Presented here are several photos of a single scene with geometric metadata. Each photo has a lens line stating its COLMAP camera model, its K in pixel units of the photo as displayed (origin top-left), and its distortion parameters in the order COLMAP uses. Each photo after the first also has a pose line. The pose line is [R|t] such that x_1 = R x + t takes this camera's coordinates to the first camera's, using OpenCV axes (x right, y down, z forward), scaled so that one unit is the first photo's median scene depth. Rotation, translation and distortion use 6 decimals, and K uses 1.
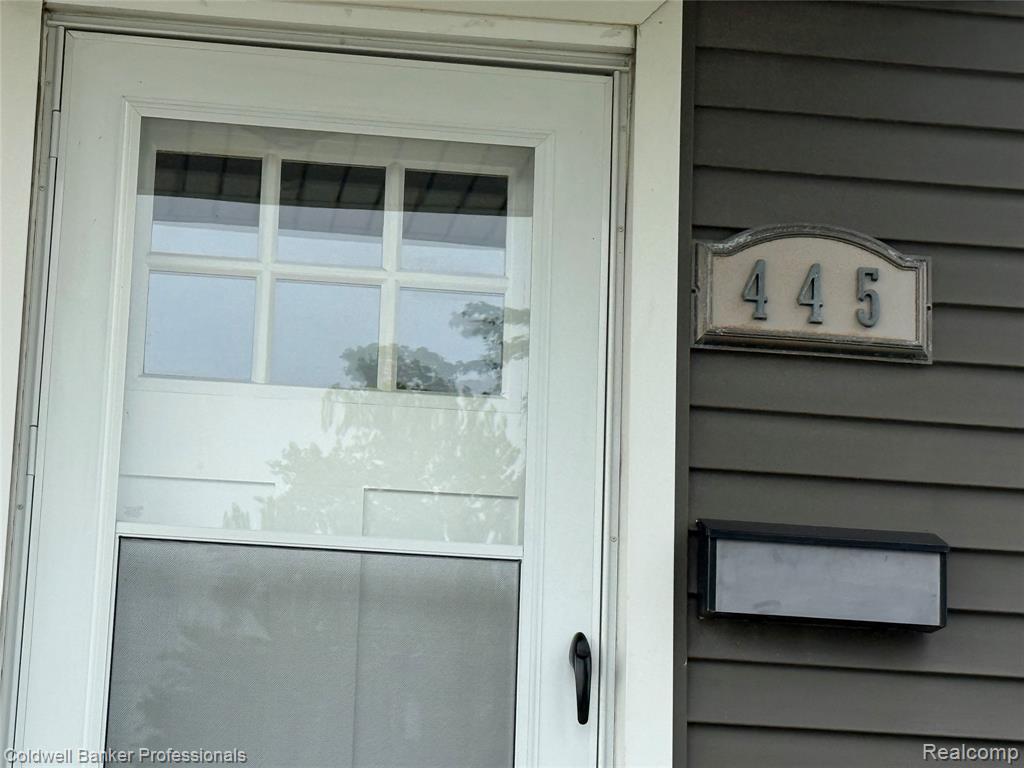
lens RADIAL K [[2846.1, 0, 512.1], [0, 2846.1, 384.1], [0, 0, 1]] dist [0.016983, 0.000000]
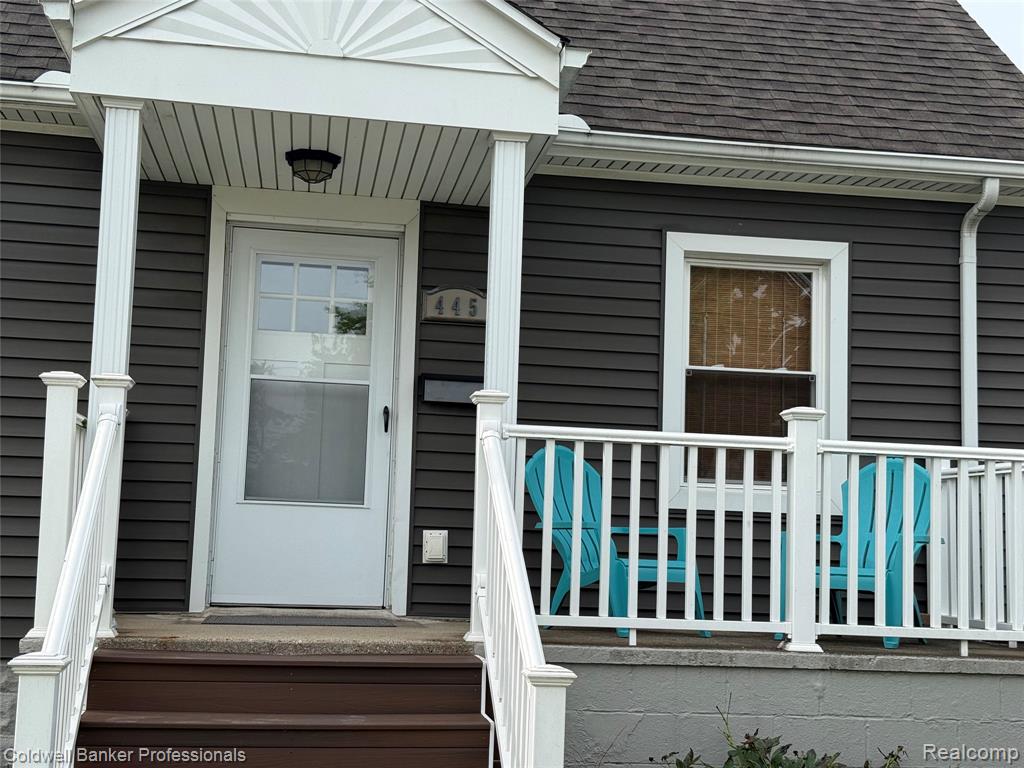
lens RADIAL K [[1408.8, 0, 513.2], [0, 1408.8, 384.1], [0, 0, 1]] dist [0.077440, 0.000000]
pose [[0.999192, 0.000362, 0.040186, 0.106004], [-0.004294, 0.995197, 0.097802, -0.104333], [-0.039958, -0.097895, 0.994394, -0.686645]]
